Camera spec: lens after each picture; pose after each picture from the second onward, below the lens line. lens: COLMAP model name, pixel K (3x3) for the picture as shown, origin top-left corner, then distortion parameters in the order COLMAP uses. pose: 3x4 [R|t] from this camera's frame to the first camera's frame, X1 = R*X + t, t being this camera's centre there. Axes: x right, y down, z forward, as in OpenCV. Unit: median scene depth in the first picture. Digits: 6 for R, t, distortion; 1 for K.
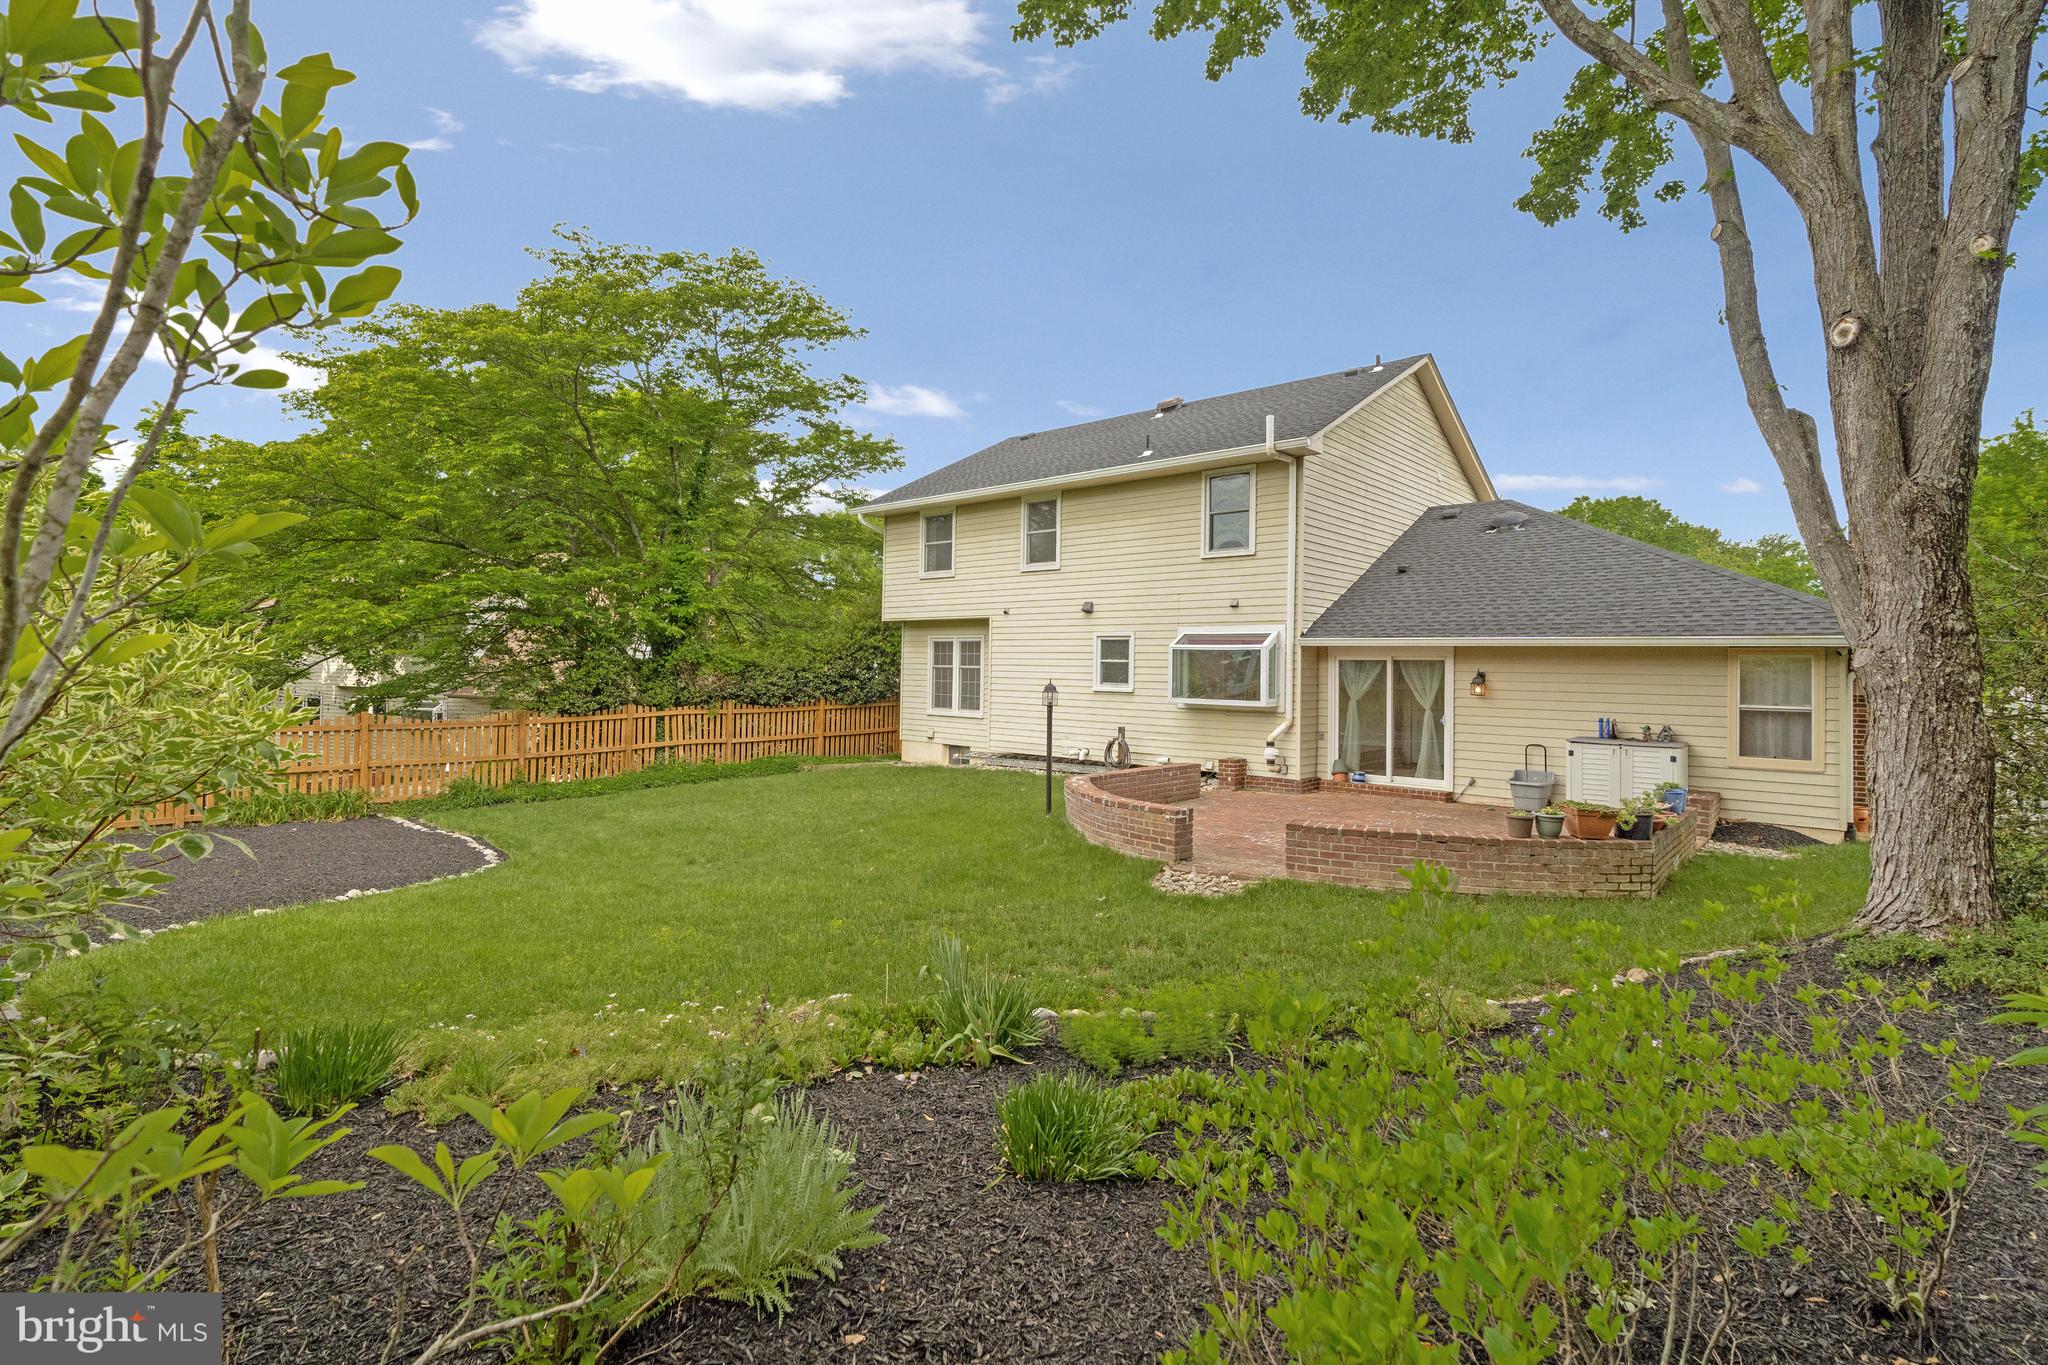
lens RADIAL K [[947.8, 0, 1023.2], [0, 947.8, 668.2], [0, 0, 1]] dist [0.005095, 0.000105]
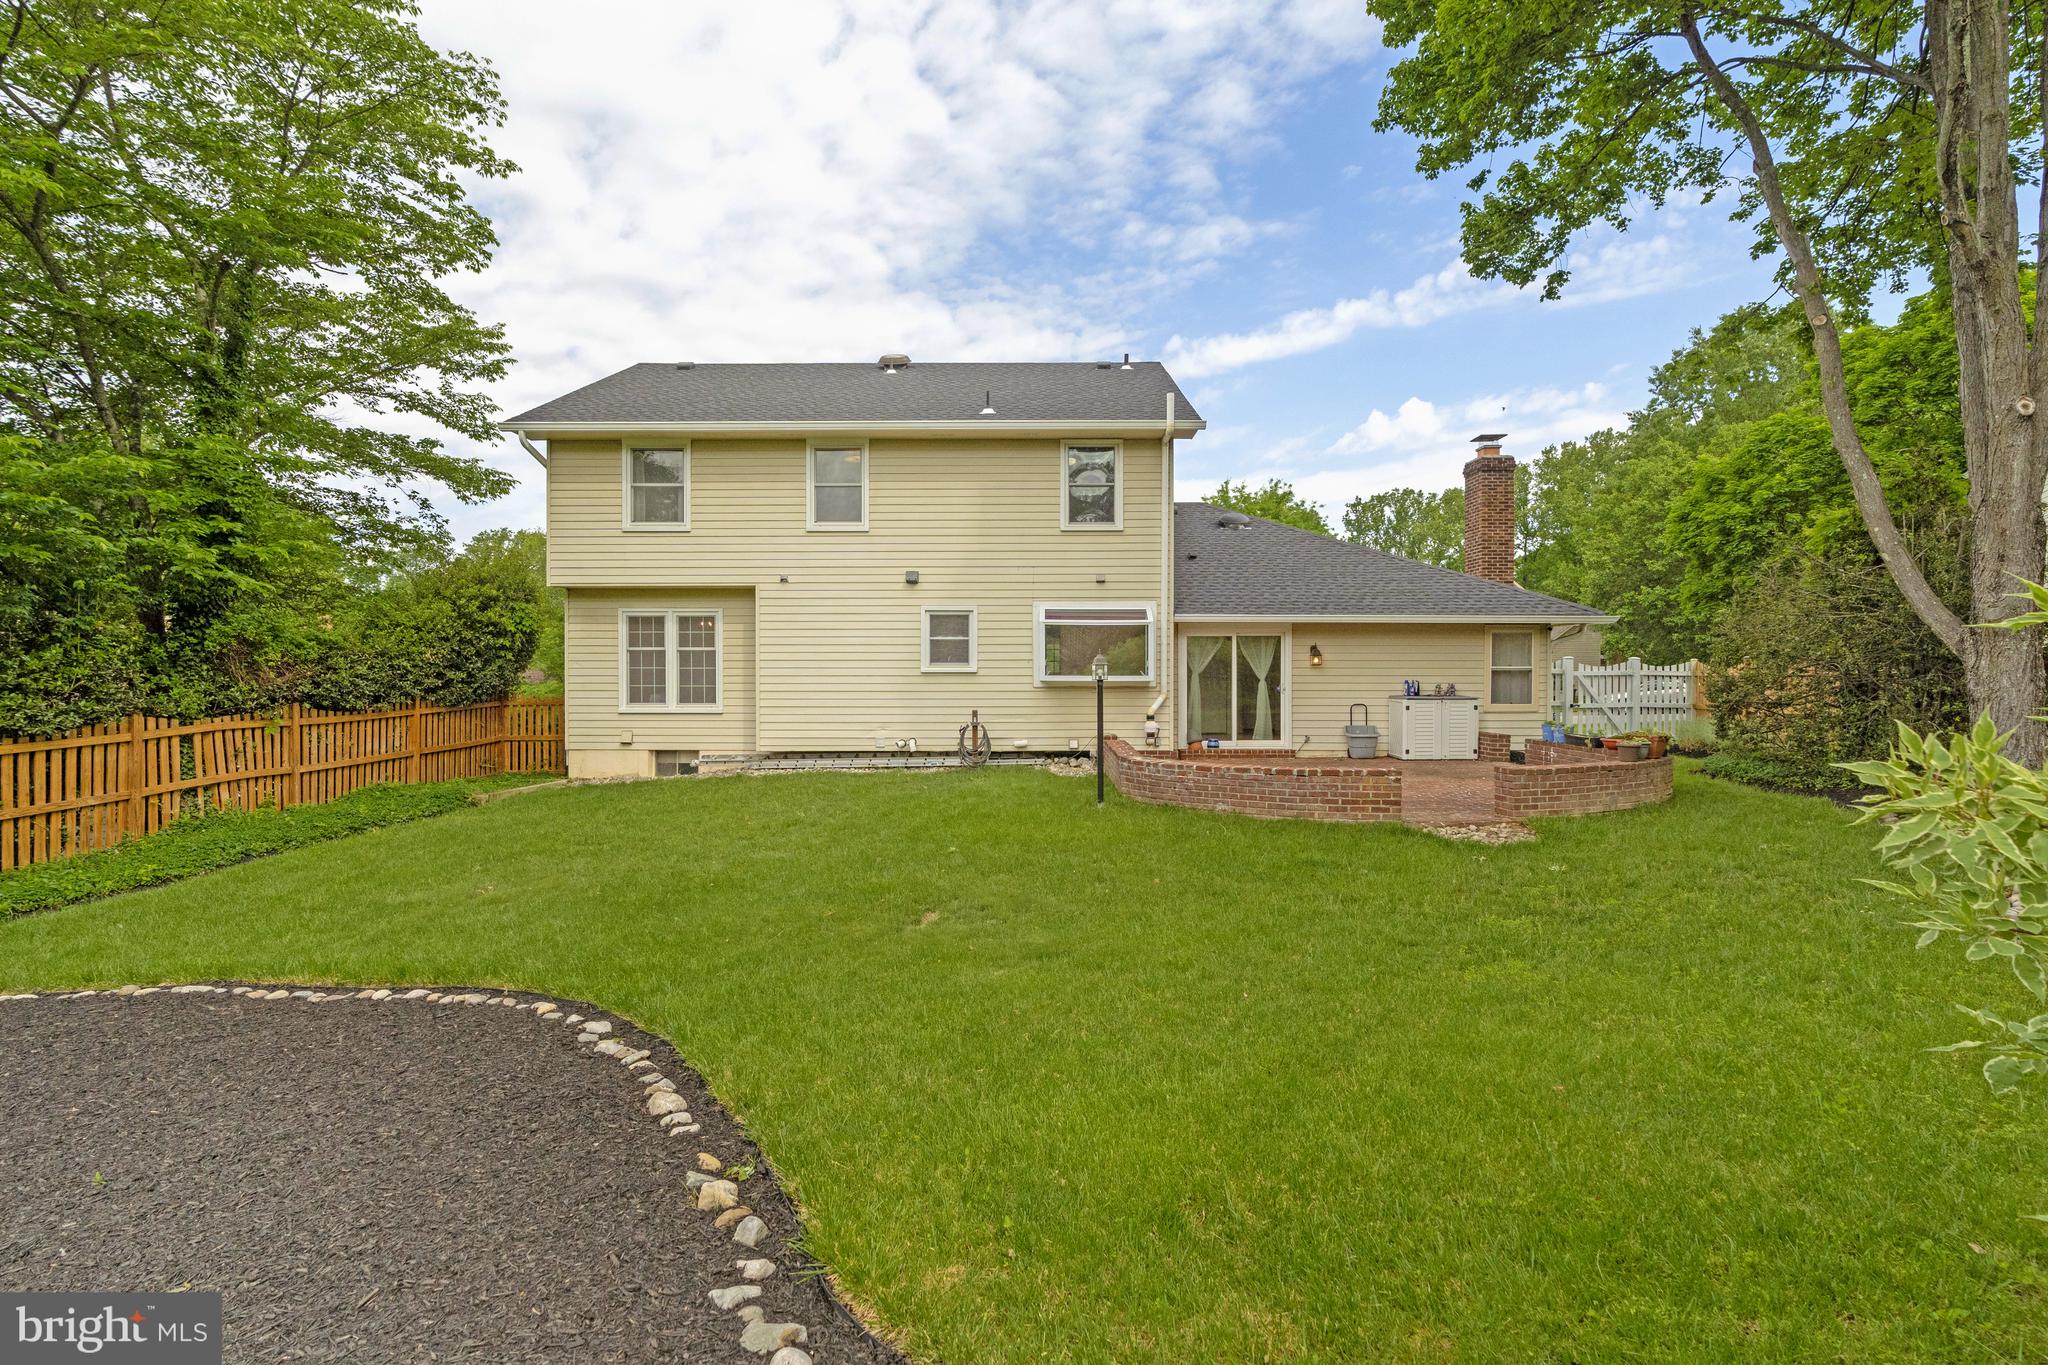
lens RADIAL K [[947.8, 0, 1029.3], [0, 947.8, 685.7], [0, 0, 1]] dist [0.005095, 0.000105]
pose [[0.756833, -0.027685, 0.653021, -0.386863], [0.012703, 0.999537, 0.027653, 0.011955], [-0.653484, -0.012633, 0.756835, 0.240519]]
